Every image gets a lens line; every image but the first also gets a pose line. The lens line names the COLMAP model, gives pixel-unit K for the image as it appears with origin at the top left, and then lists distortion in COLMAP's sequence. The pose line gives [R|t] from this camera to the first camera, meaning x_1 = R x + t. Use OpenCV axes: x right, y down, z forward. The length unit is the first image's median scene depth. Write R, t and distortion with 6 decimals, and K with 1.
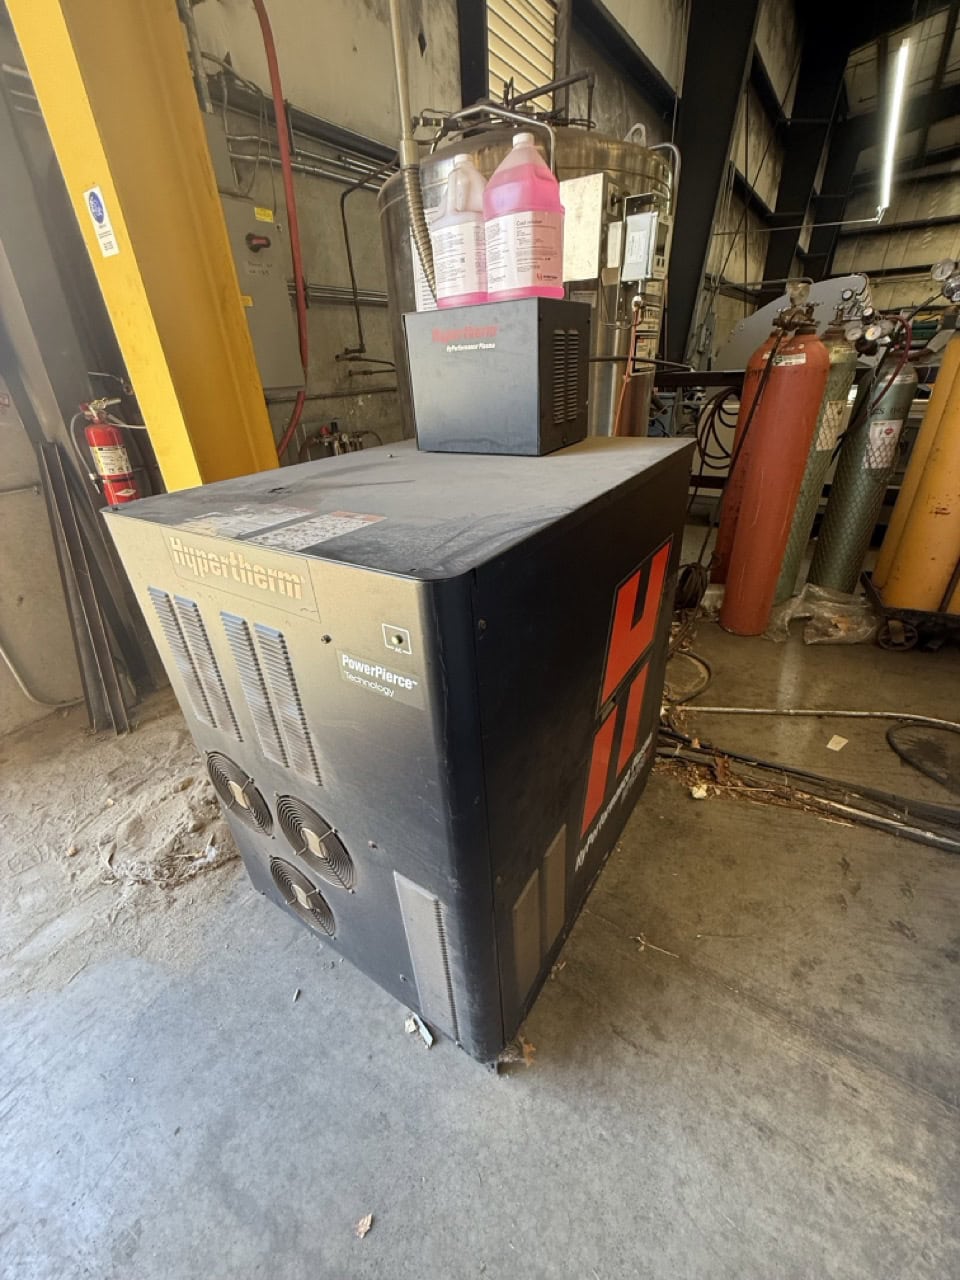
lens RADIAL K [[511.1, 0, 482.6], [0, 511.1, 634.6], [0, 0, 1]] dist [0.000948, -0.000123]
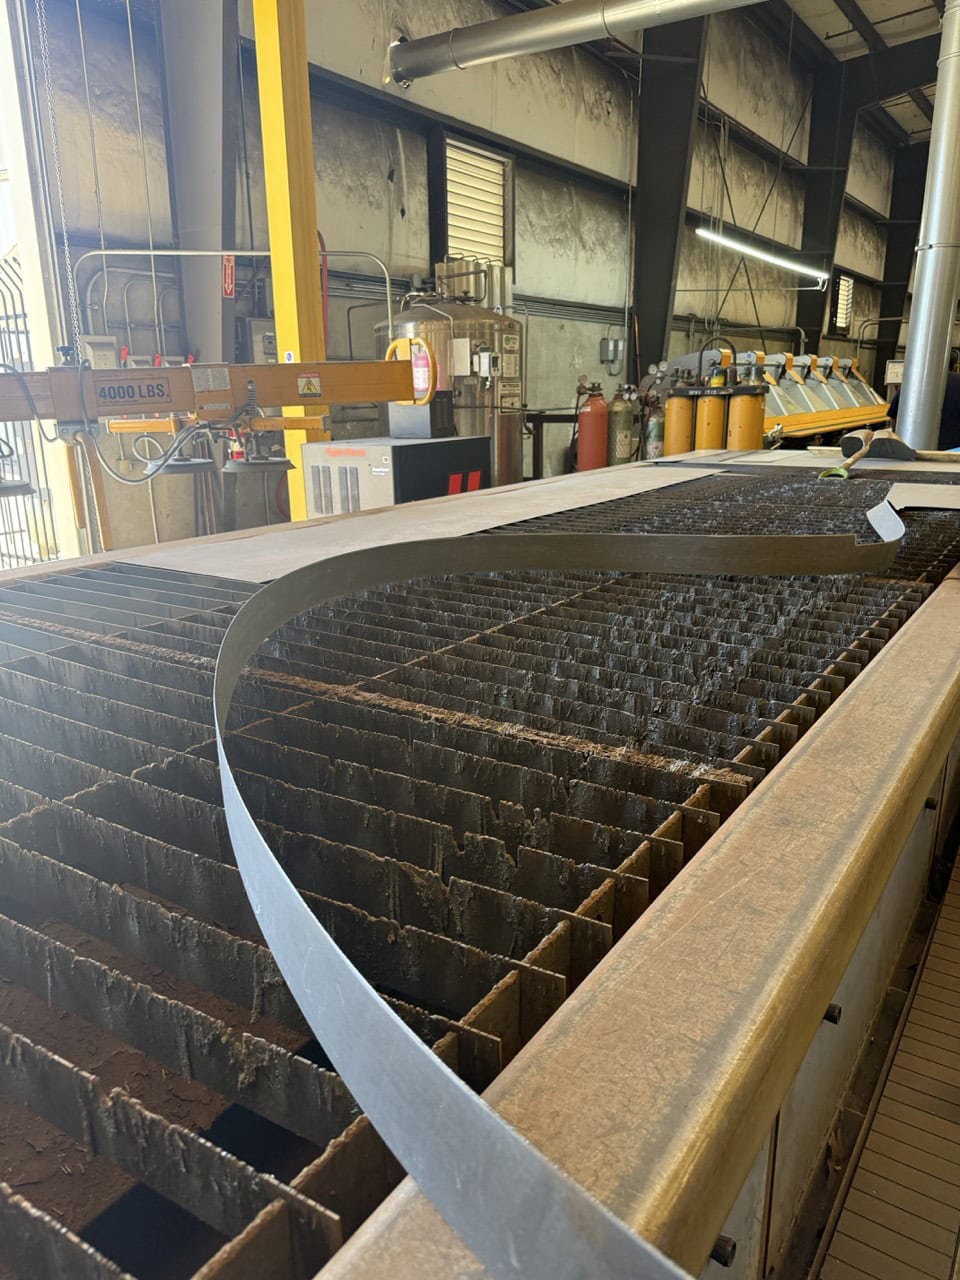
lens RADIAL K [[911.2, 0, 474.5], [0, 911.2, 646.8], [0, 0, 1]] dist [0.031756, -0.053416]
pose [[0.999510, 0.030068, -0.008739, 0.167287], [-0.031243, 0.976130, -0.214929, 0.737631], [0.002068, 0.215097, 0.976591, -1.467181]]
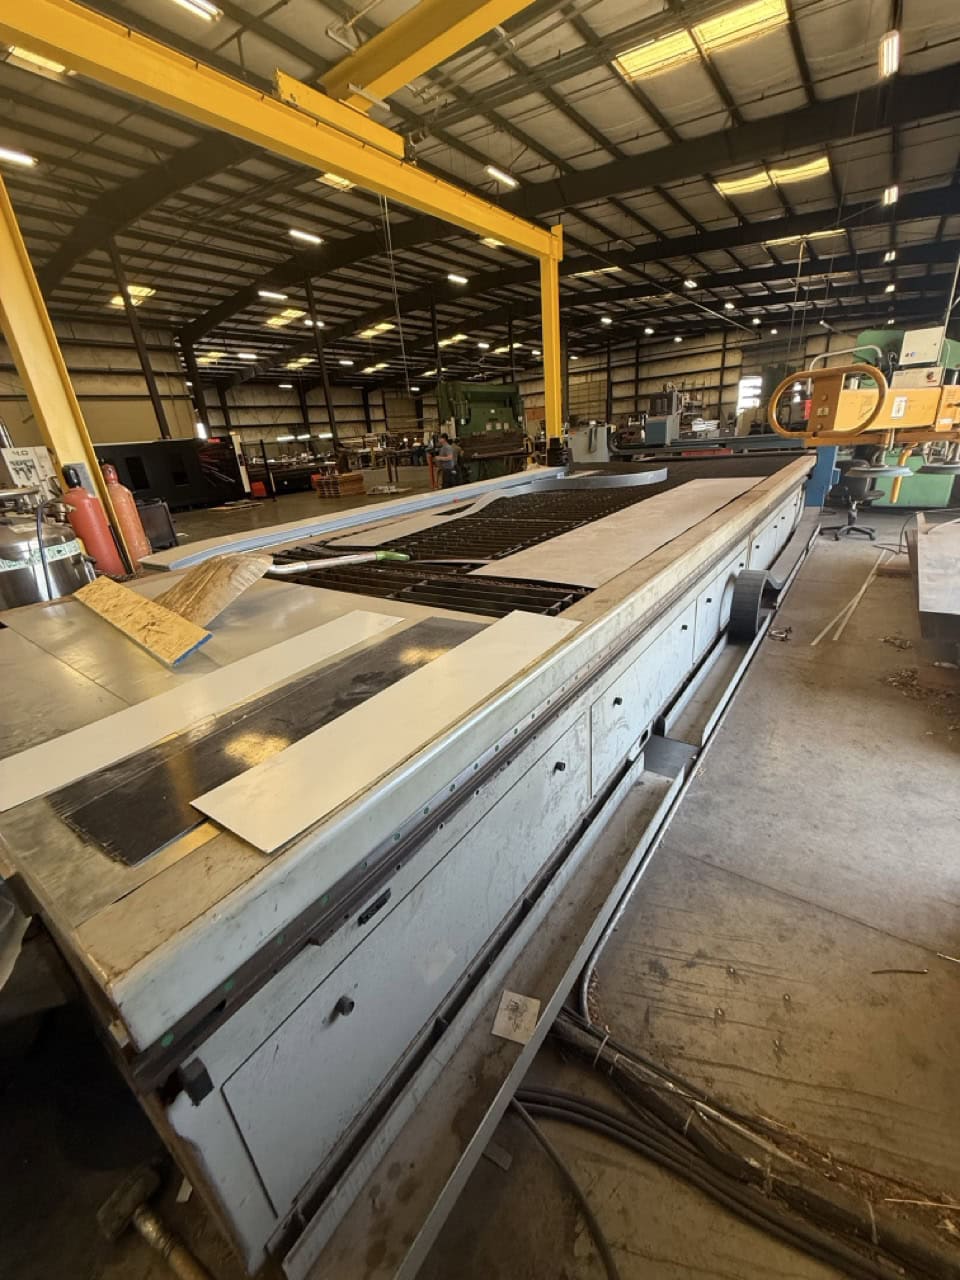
lens RADIAL K [[511.1, 0, 475.8], [0, 511.1, 641.4], [0, 0, 1]] dist [0.000948, -0.000123]
pose [[-0.991231, 0.095863, 0.090945, 0.547470], [0.131216, 0.632878, 0.763051, -0.368745], [0.015591, 0.768294, -0.639908, 0.517893]]
